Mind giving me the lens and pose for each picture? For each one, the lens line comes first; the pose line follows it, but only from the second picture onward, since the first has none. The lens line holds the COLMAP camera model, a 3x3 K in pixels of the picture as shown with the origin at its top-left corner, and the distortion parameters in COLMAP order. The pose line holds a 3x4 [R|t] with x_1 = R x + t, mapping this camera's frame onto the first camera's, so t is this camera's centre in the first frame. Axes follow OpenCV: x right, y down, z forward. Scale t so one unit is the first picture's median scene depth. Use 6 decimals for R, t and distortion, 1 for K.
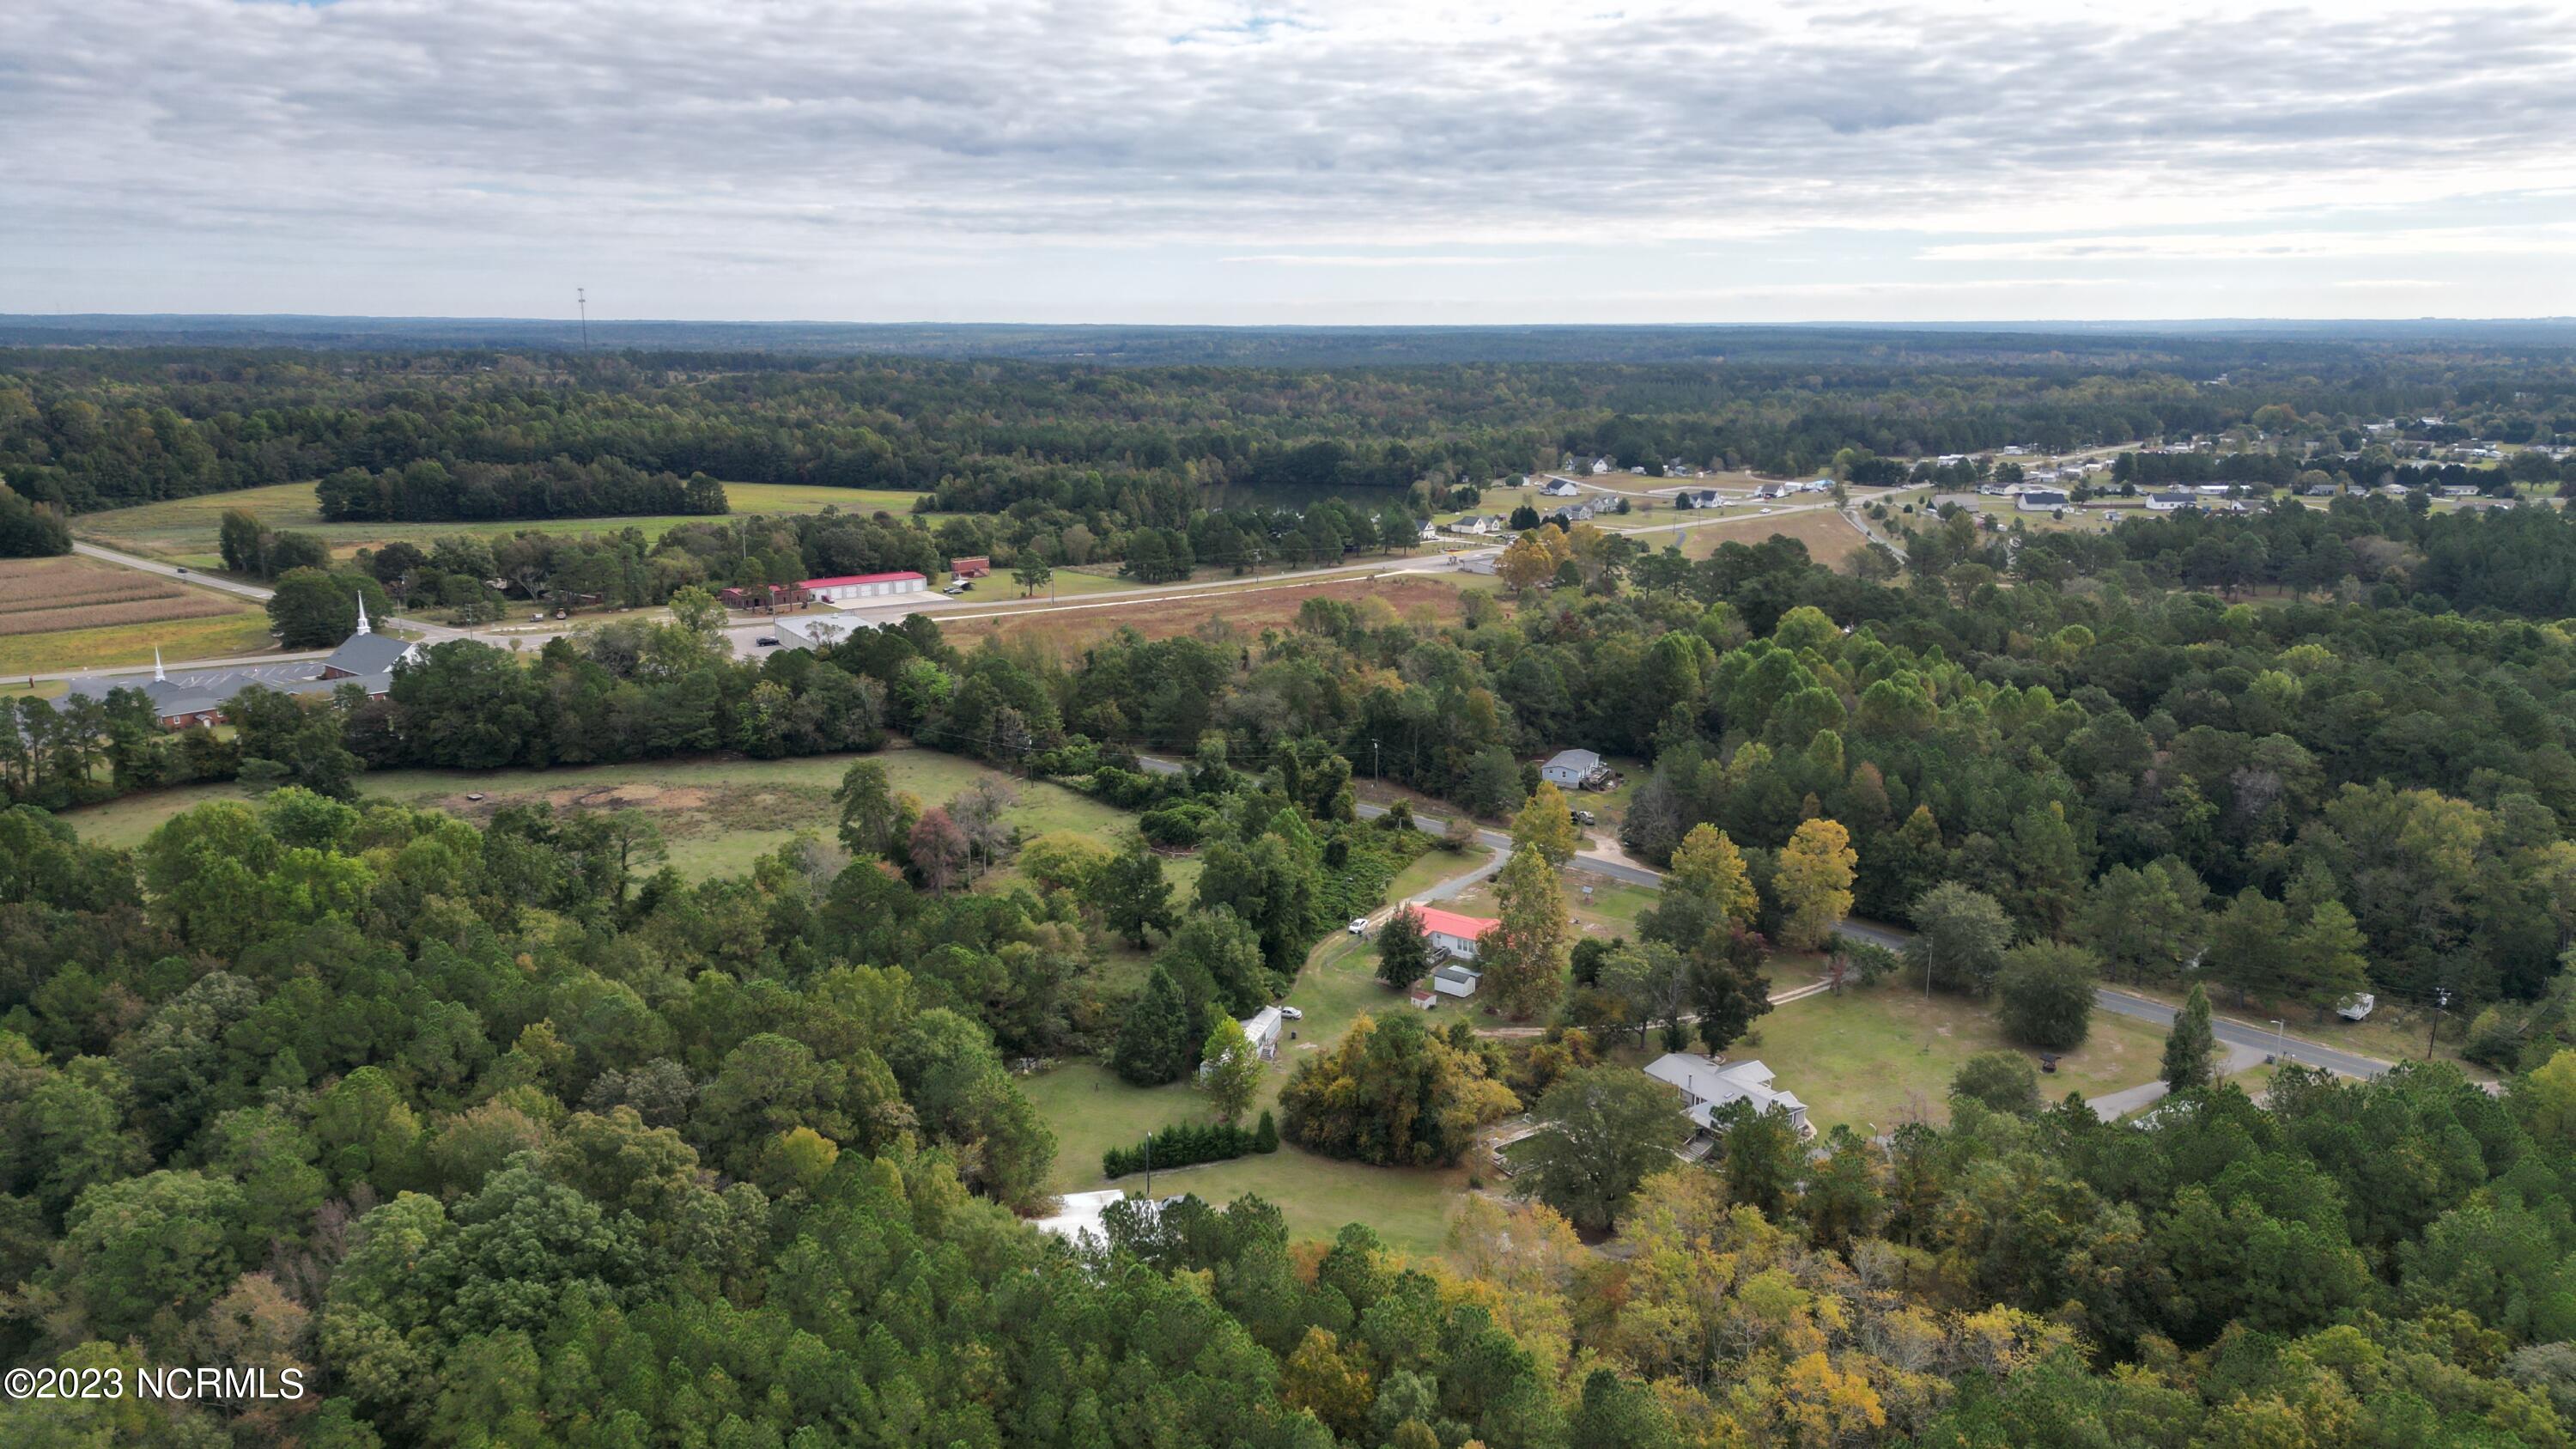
lens RADIAL K [[1797.5, 0, 1278.5], [0, 1797.5, 720.7], [0, 0, 1]] dist [0.070420, -0.064565]
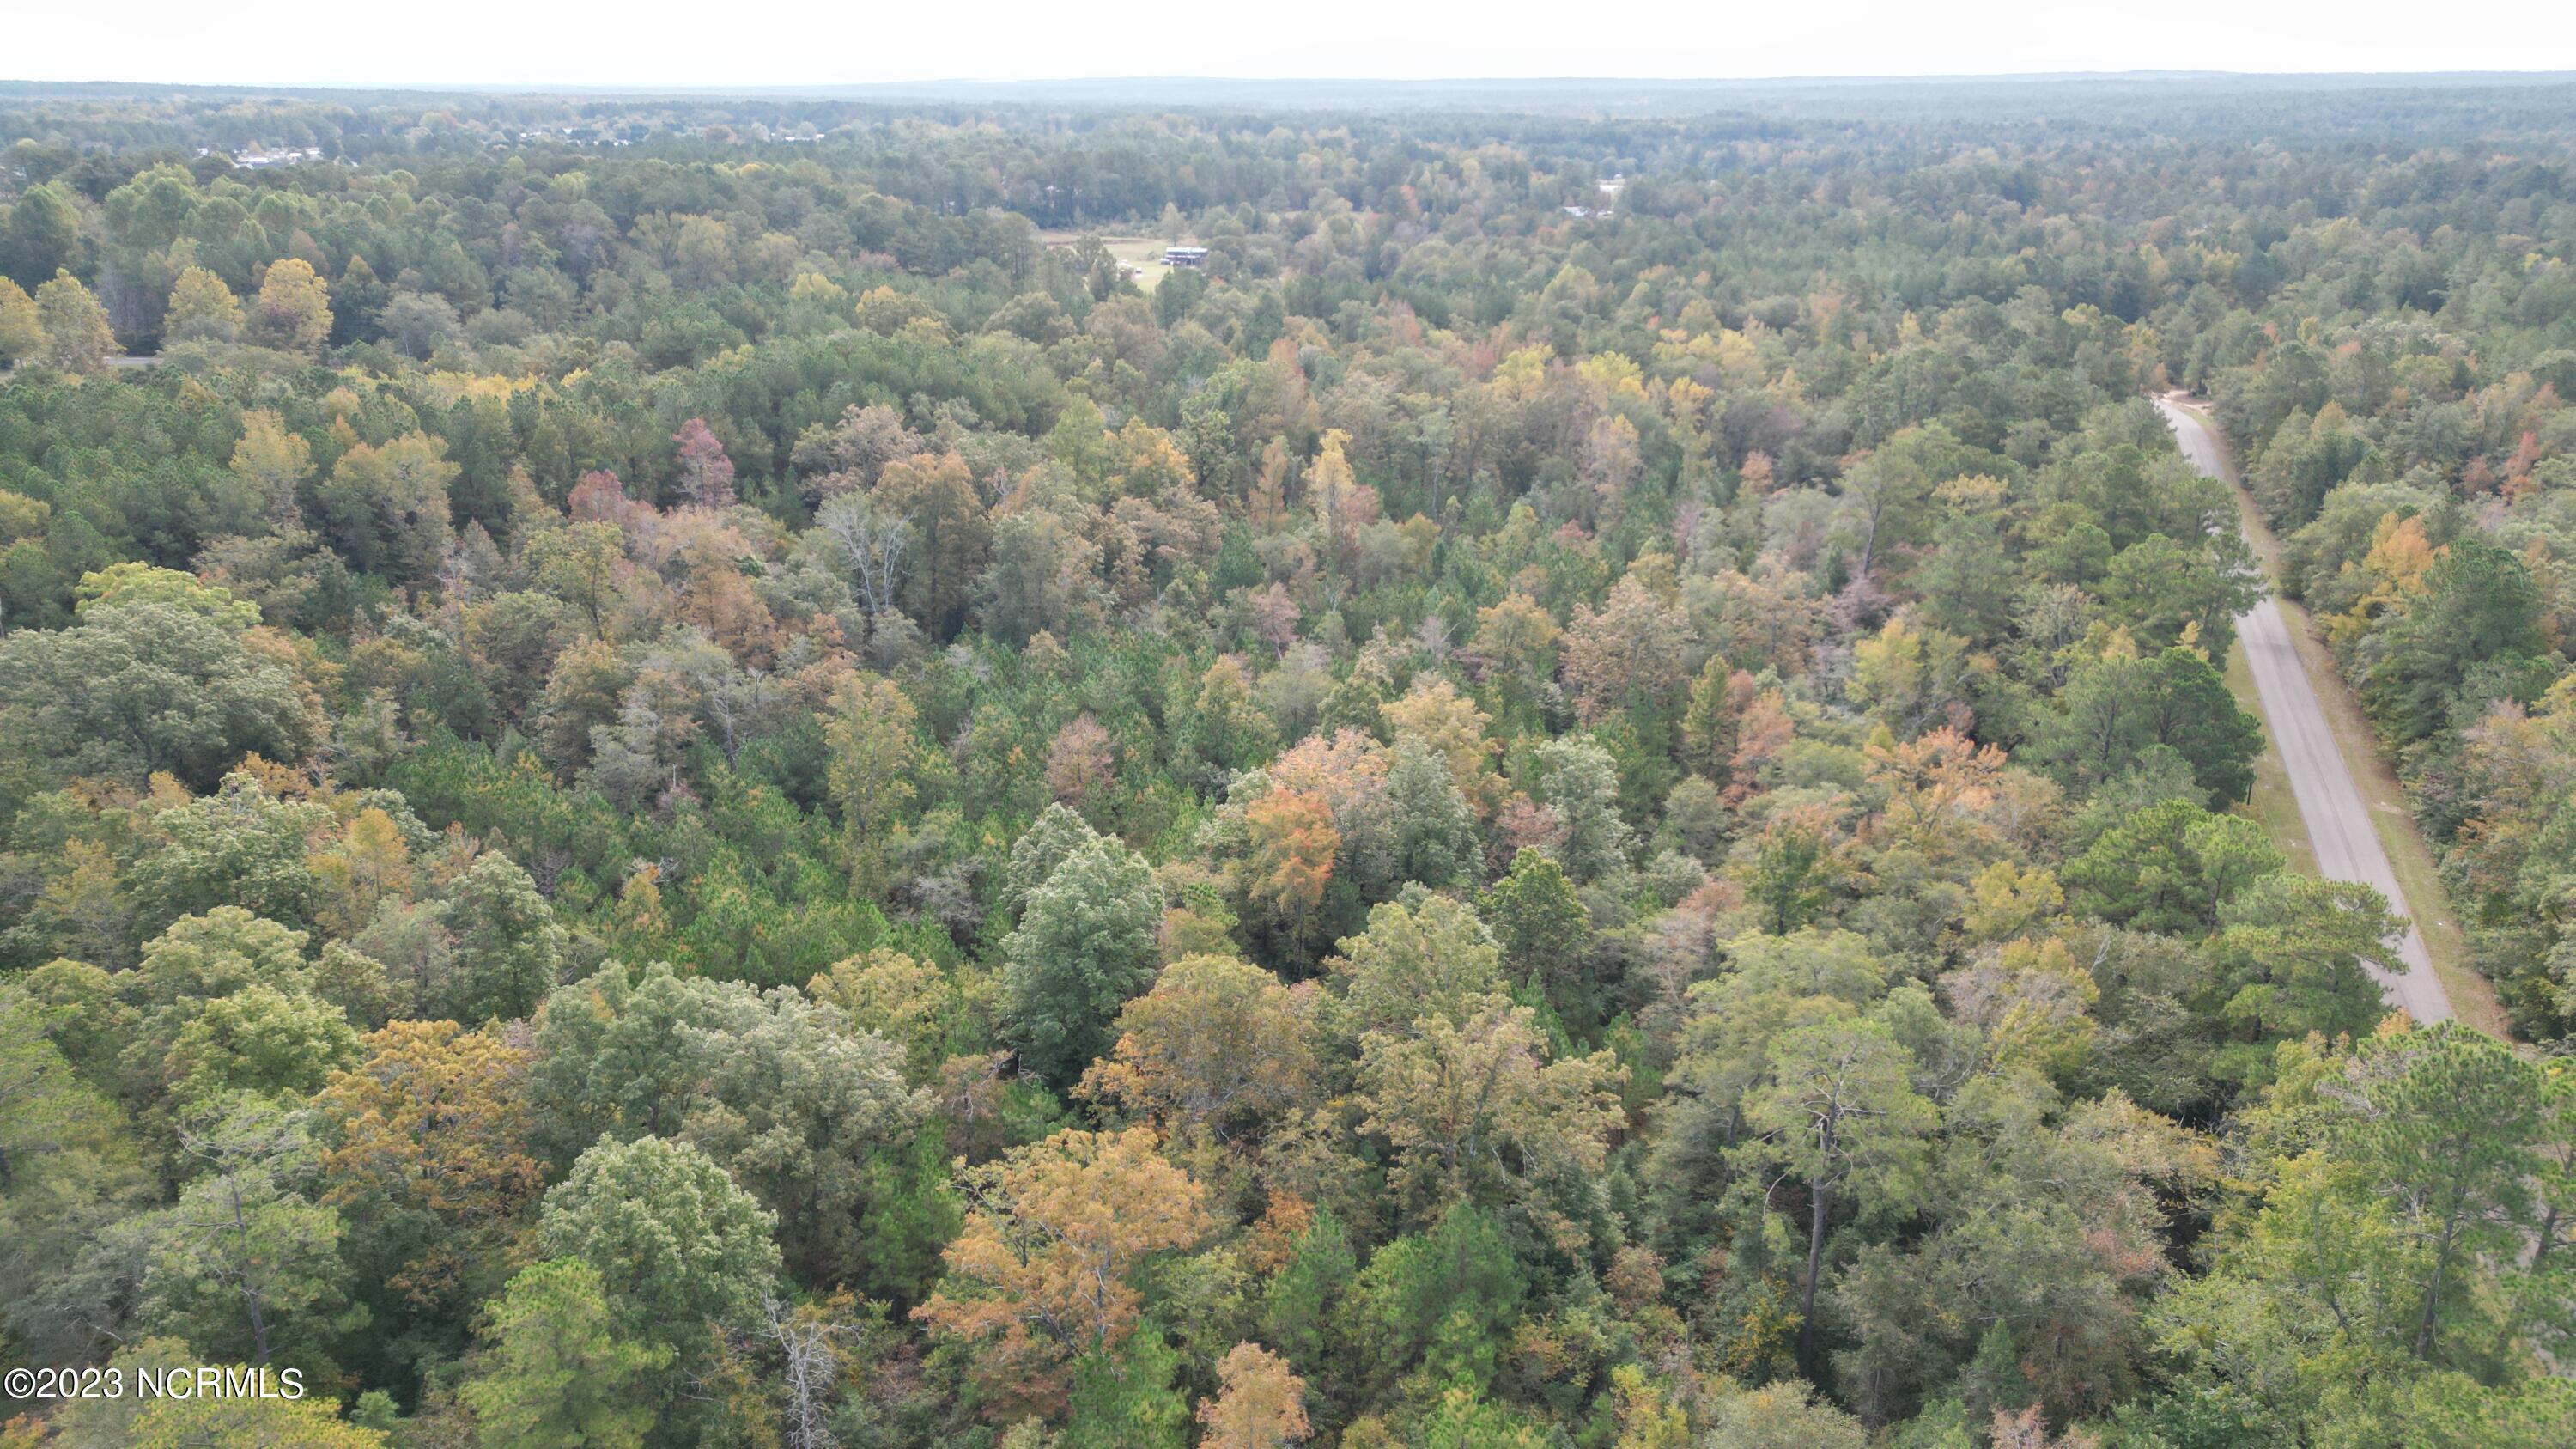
lens RADIAL K [[1797.5, 0, 1291.7], [0, 1797.5, 724.9], [0, 0, 1]] dist [0.070420, -0.064565]
pose [[0.597966, -0.266511, 0.755916, -0.234062], [0.174678, 0.963763, 0.201613, 0.165238], [-0.782256, 0.011485, 0.622851, -0.237807]]
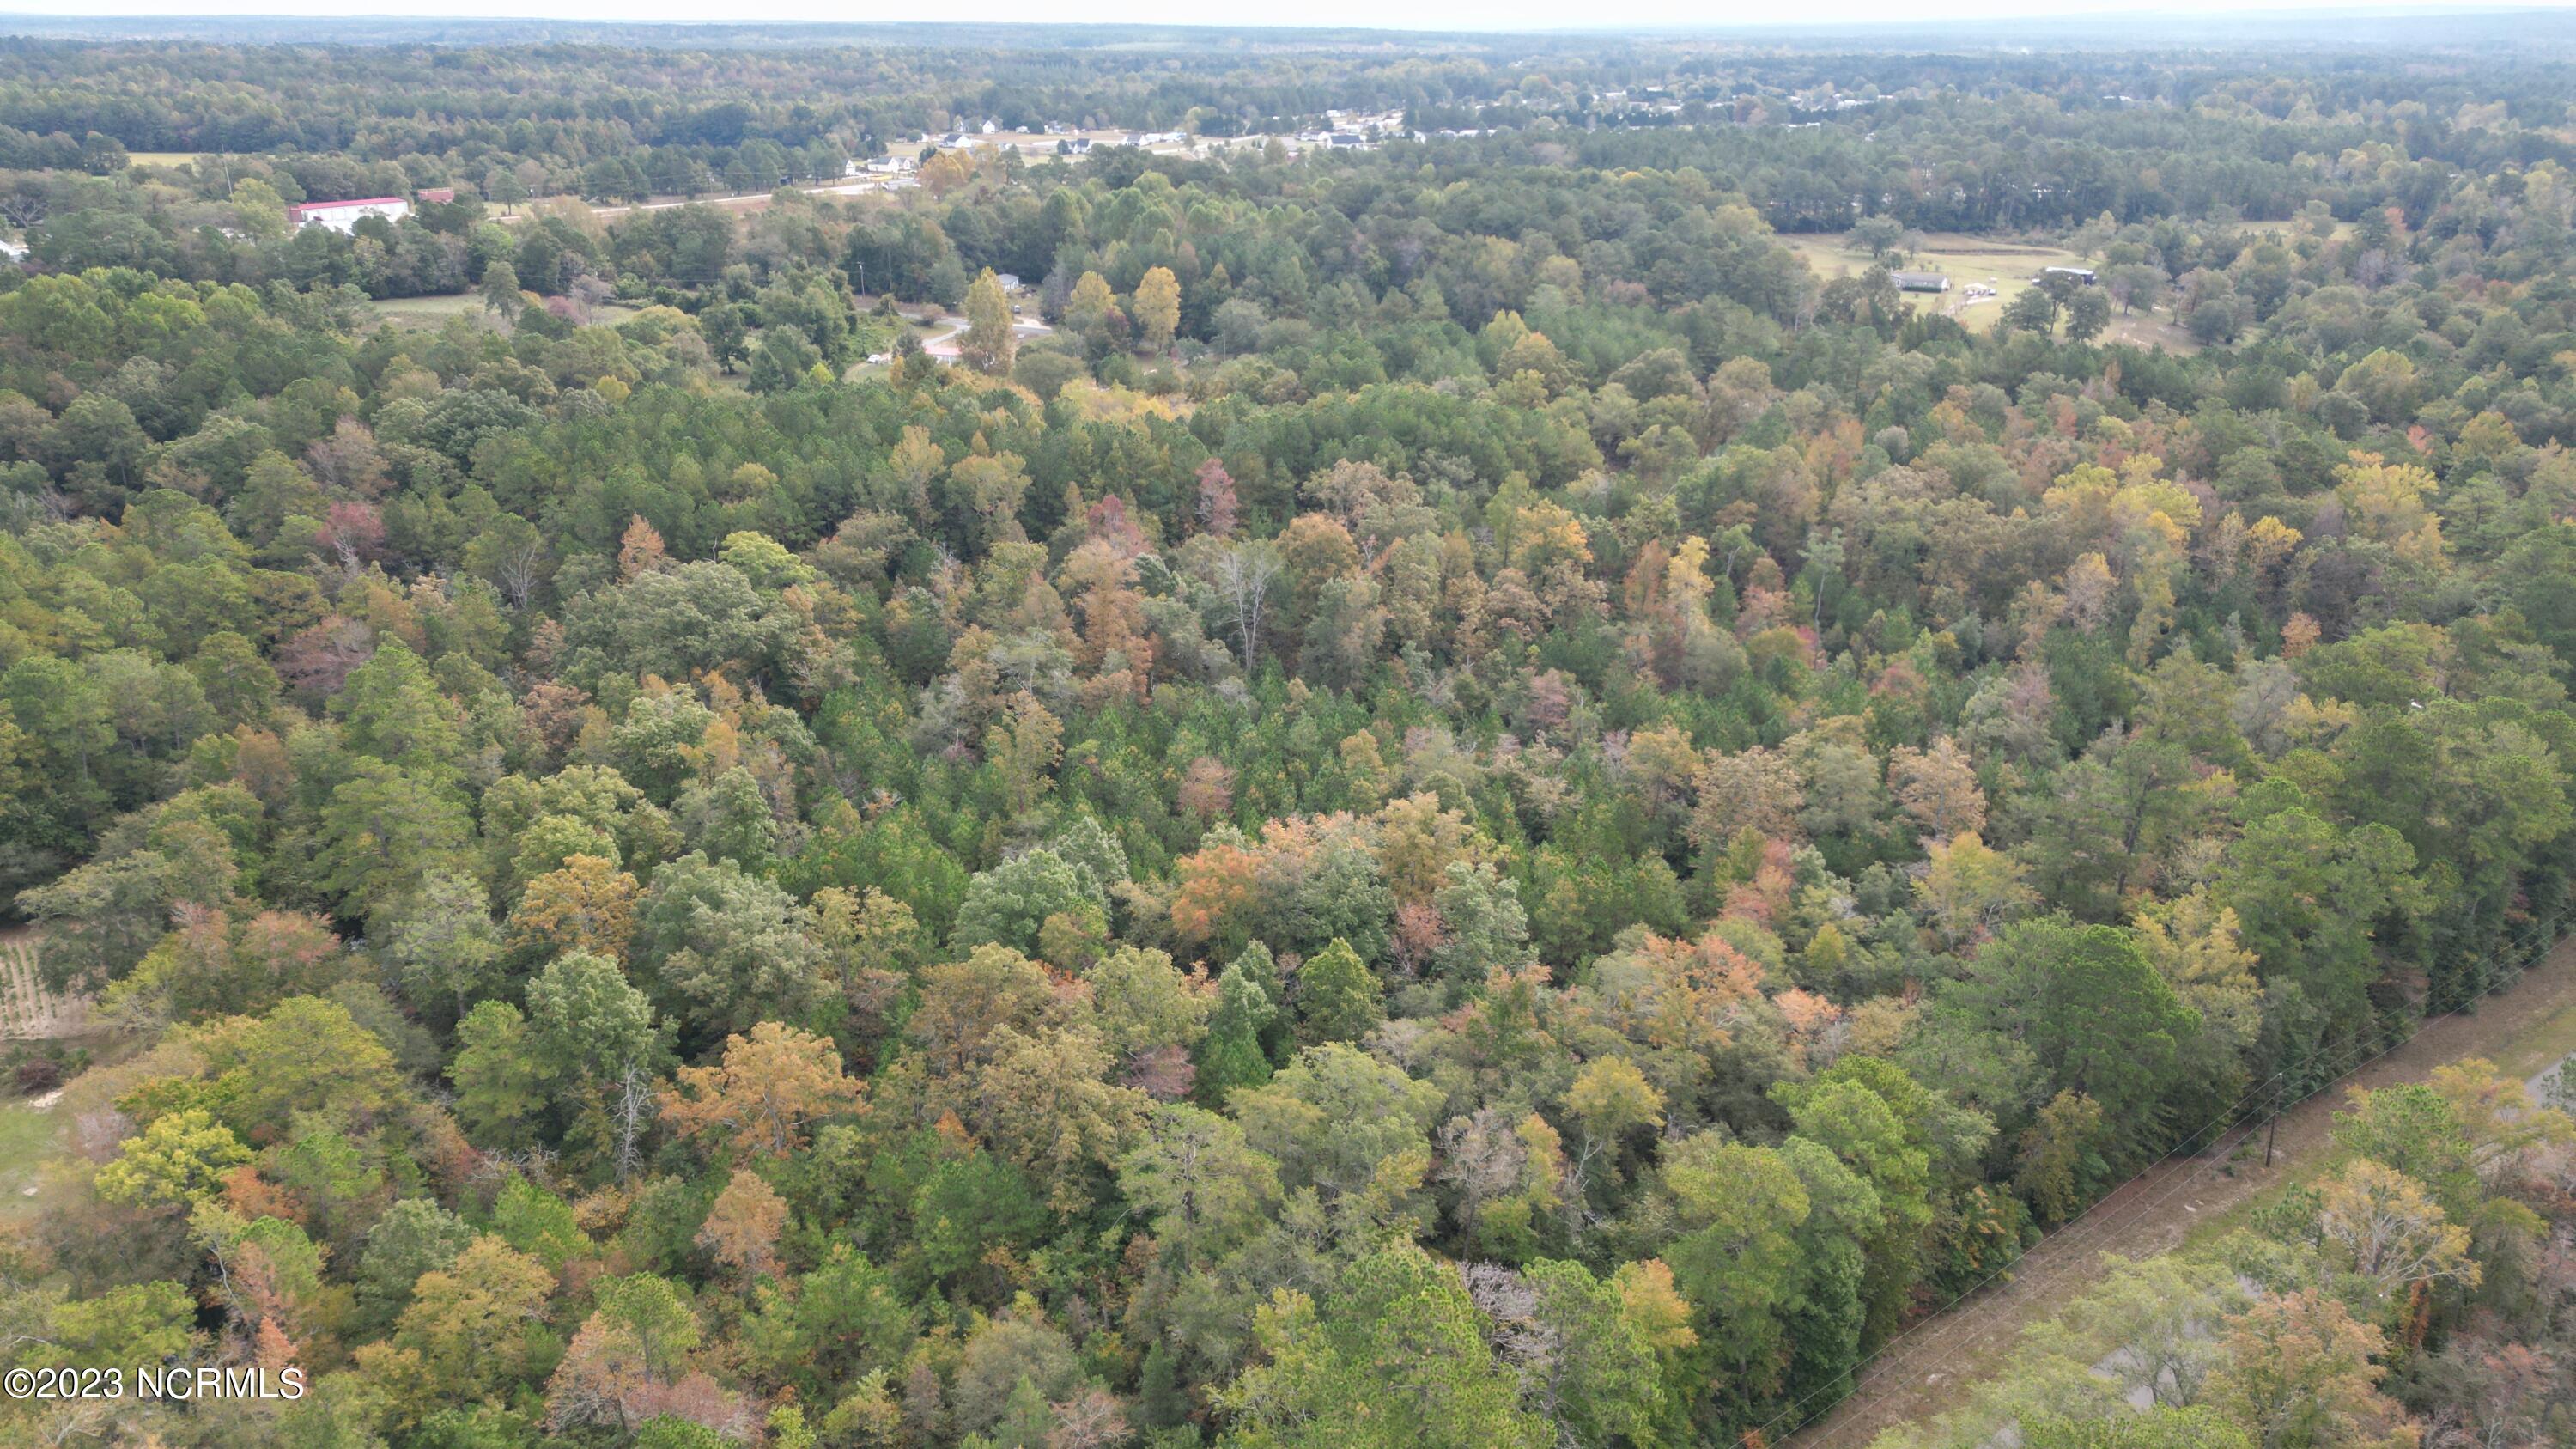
lens RADIAL K [[1797.5, 0, 1280.7], [0, 1797.5, 737.3], [0, 0, 1]] dist [0.070420, -0.064565]
pose [[0.945080, -0.120137, 0.303959, -0.099970], [0.070659, 0.983103, 0.168868, 0.144795], [-0.319110, -0.138117, 0.937599, -0.439390]]
